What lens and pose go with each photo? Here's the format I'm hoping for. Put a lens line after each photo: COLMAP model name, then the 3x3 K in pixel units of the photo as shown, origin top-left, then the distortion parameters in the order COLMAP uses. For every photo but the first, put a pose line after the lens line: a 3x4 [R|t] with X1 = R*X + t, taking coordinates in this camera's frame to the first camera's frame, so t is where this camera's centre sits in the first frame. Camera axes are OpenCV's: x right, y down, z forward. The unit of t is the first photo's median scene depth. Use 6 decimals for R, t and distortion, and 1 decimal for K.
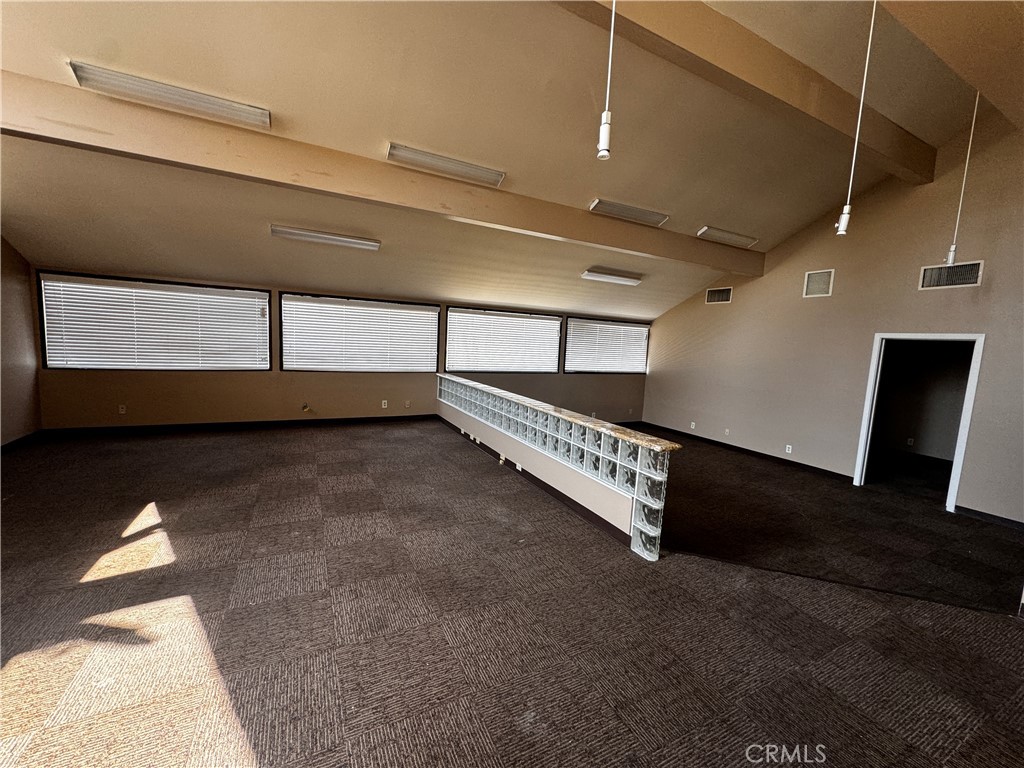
lens RADIAL K [[408.4, 0, 512.0], [0, 408.4, 384.7], [0, 0, 1]] dist [0.002477, -0.000022]
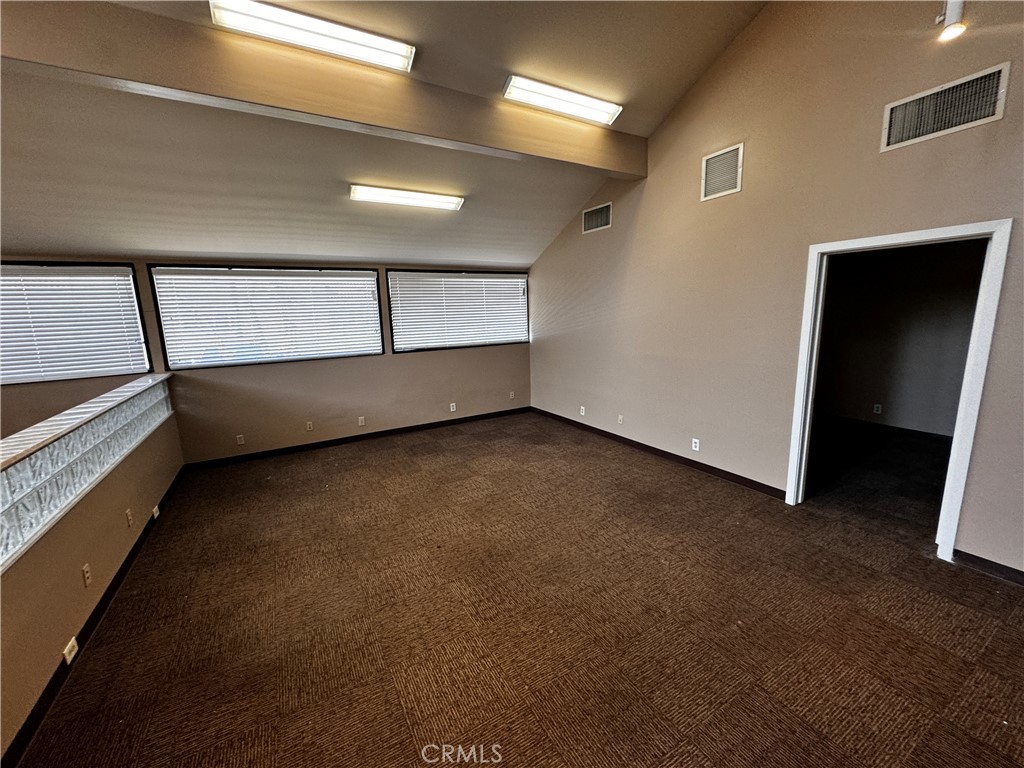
lens RADIAL K [[408.4, 0, 512.8], [0, 408.4, 385.2], [0, 0, 1]] dist [0.002477, -0.000022]
pose [[0.995329, -0.090152, 0.034527, 0.392229], [0.087416, 0.993426, 0.073918, -0.010081], [-0.040964, -0.070555, 0.996666, 0.389869]]
